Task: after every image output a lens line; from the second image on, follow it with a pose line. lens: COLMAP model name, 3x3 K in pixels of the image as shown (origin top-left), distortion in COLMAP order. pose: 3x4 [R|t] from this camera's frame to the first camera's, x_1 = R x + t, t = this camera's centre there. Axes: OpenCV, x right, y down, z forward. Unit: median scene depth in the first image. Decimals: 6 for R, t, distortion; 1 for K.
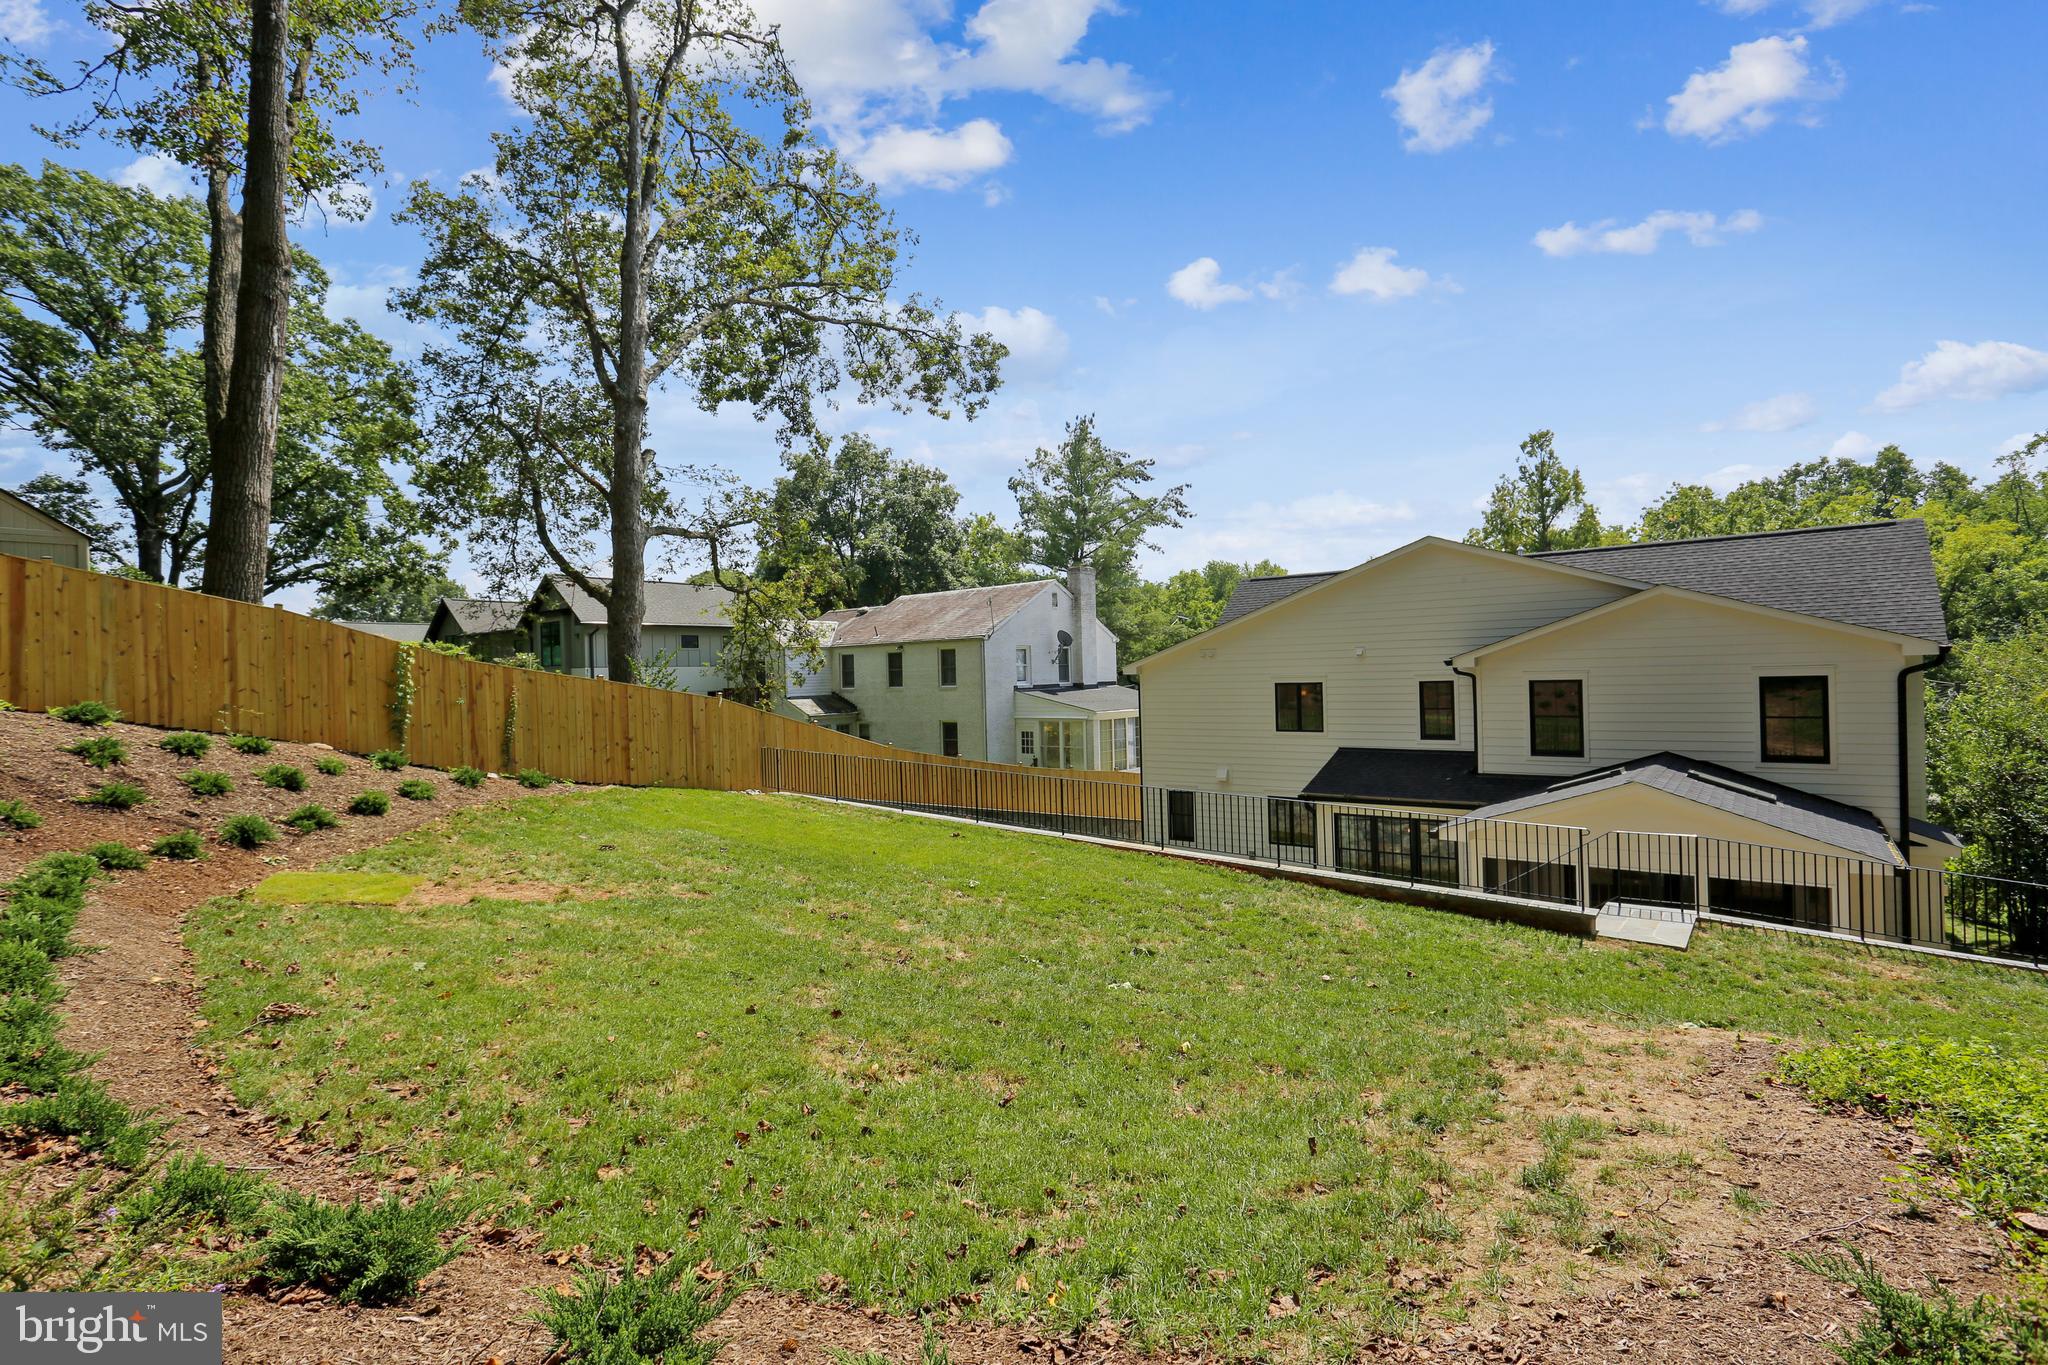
lens RADIAL K [[992.9, 0, 1024.0], [0, 992.9, 682.5], [0, 0, 1]] dist [-0.002977, -0.000187]
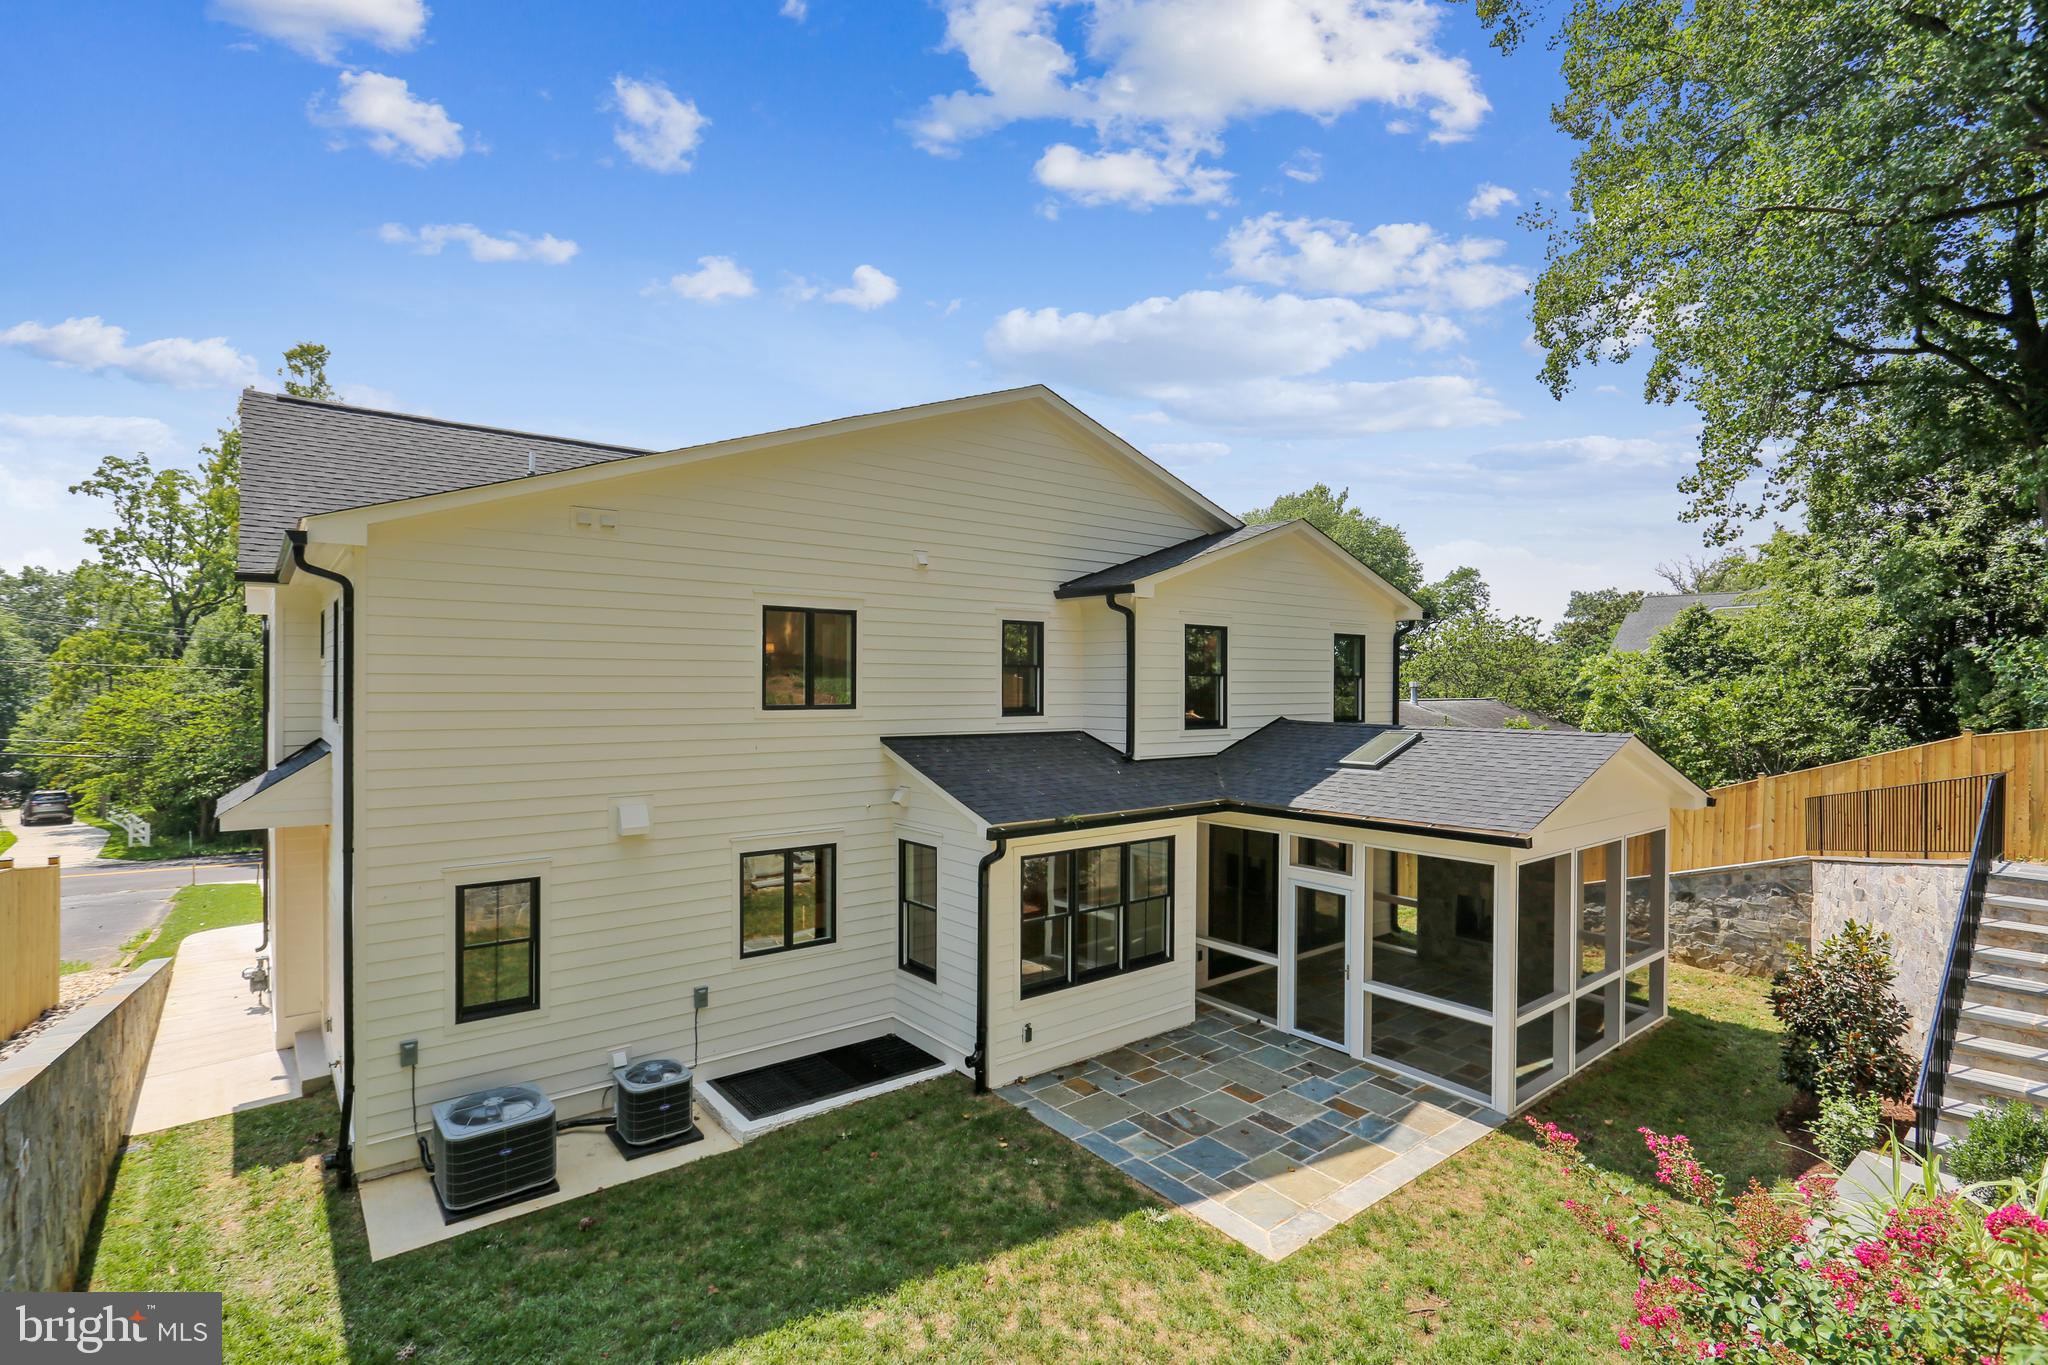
lens RADIAL K [[964.1, 0, 1022.6], [0, 964.1, 701.9], [0, 0, 1]] dist [-0.007880, 0.001011]
pose [[0.225701, 0.006216, 0.974177, -0.142670], [-0.004223, 0.999976, -0.005402, 0.043261], [-0.974188, -0.002894, 0.225721, 0.722351]]
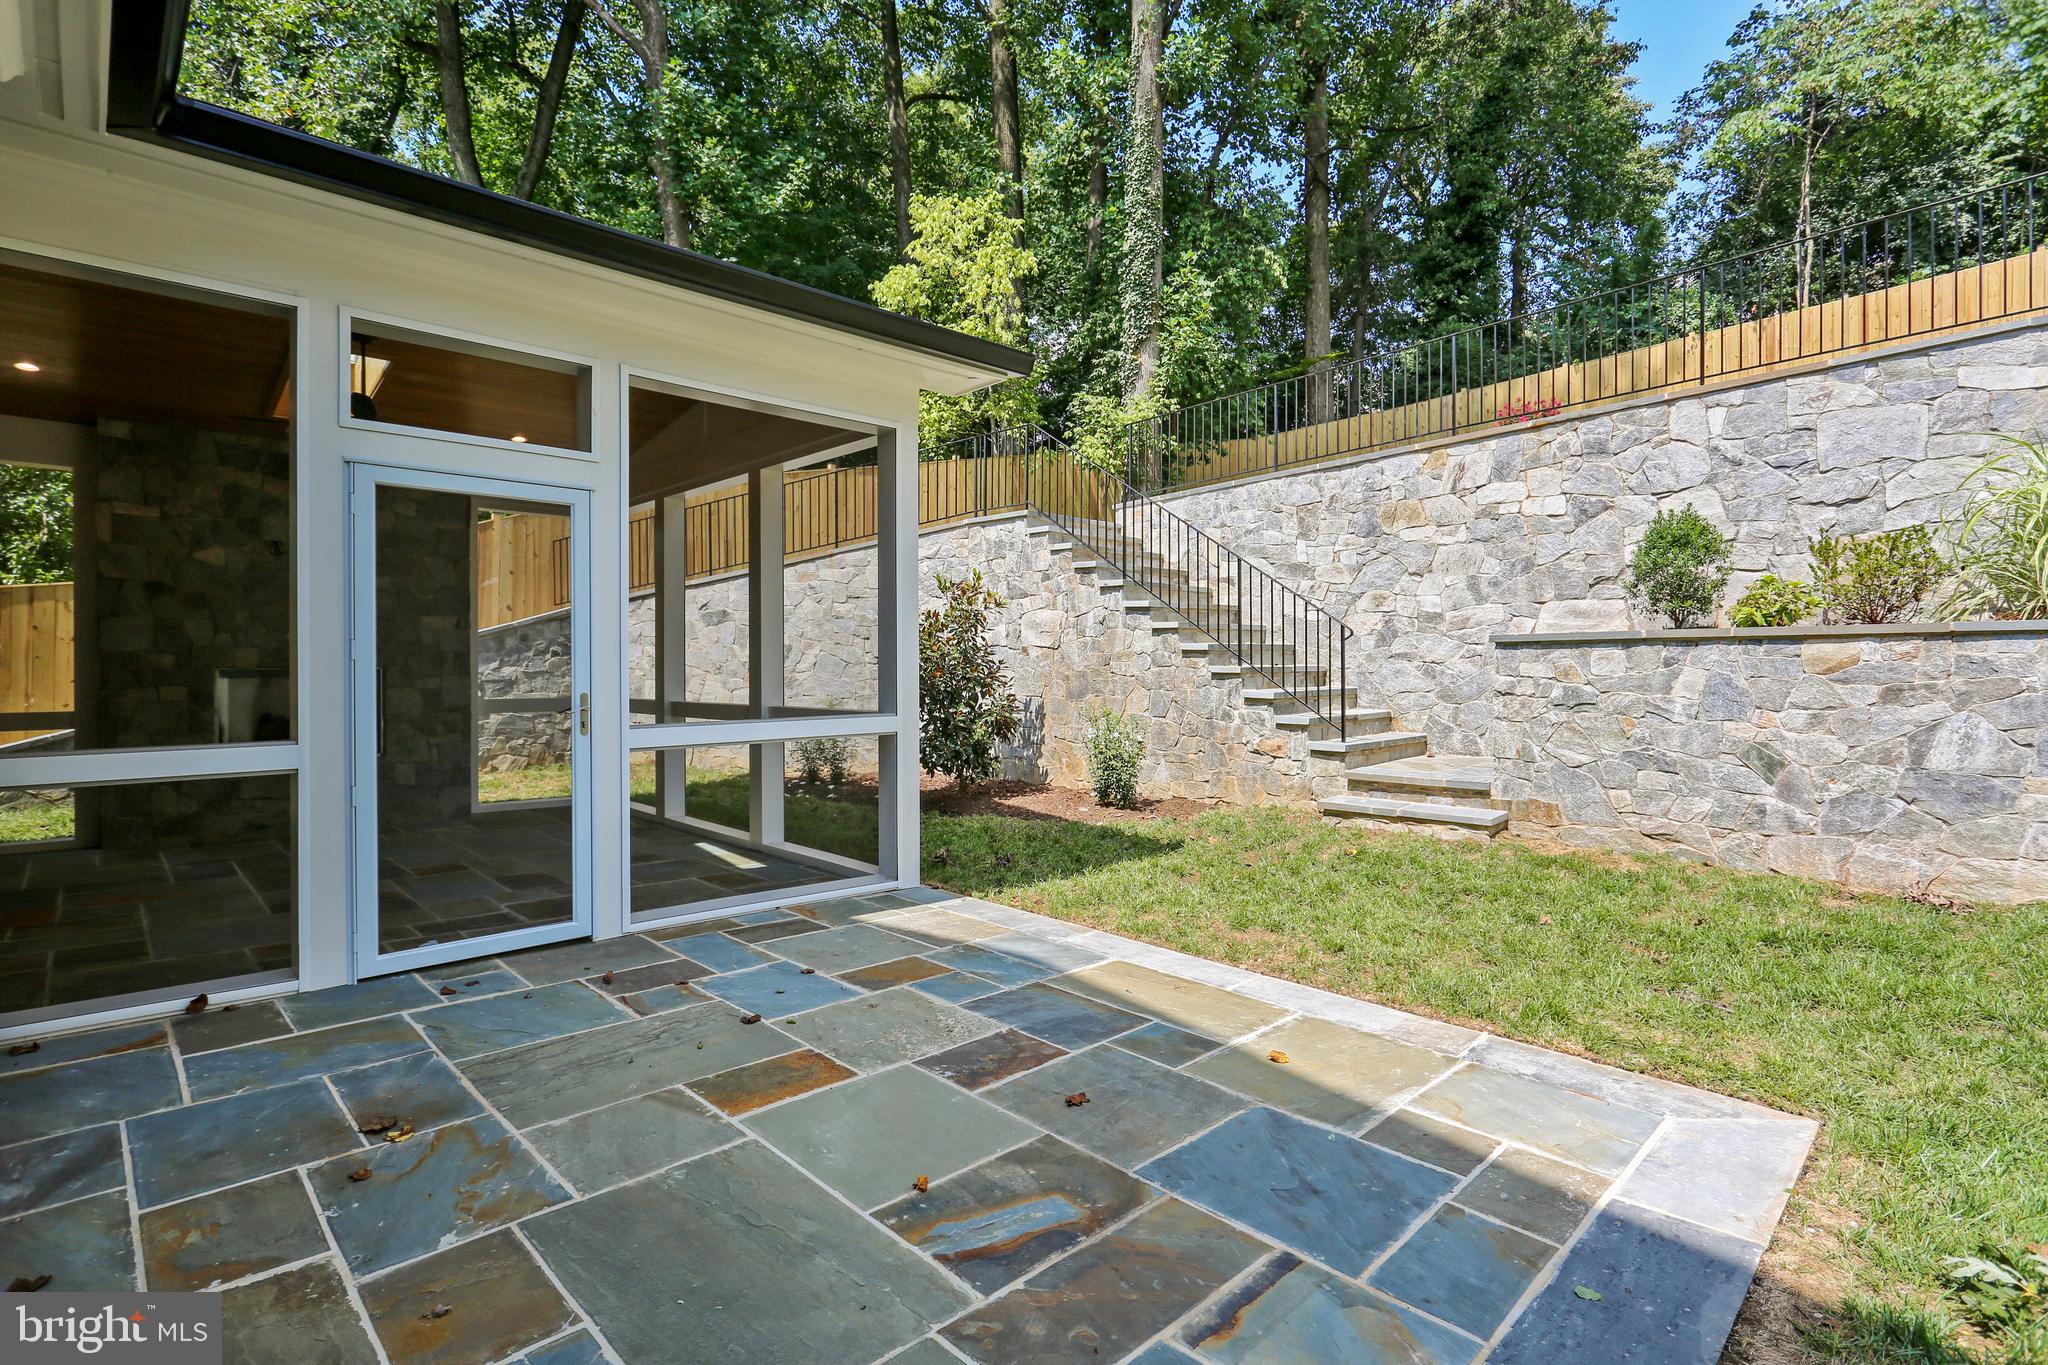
lens RADIAL K [[963.0, 0, 1026.2], [0, 963.0, 667.5], [0, 0, 1]] dist [-0.019860, 0.009753]
pose [[-0.991721, 0.026931, 0.125559, 0.229117], [0.028135, 0.999573, 0.007829, 0.157653], [-0.125295, 0.011297, -0.992055, 0.826796]]
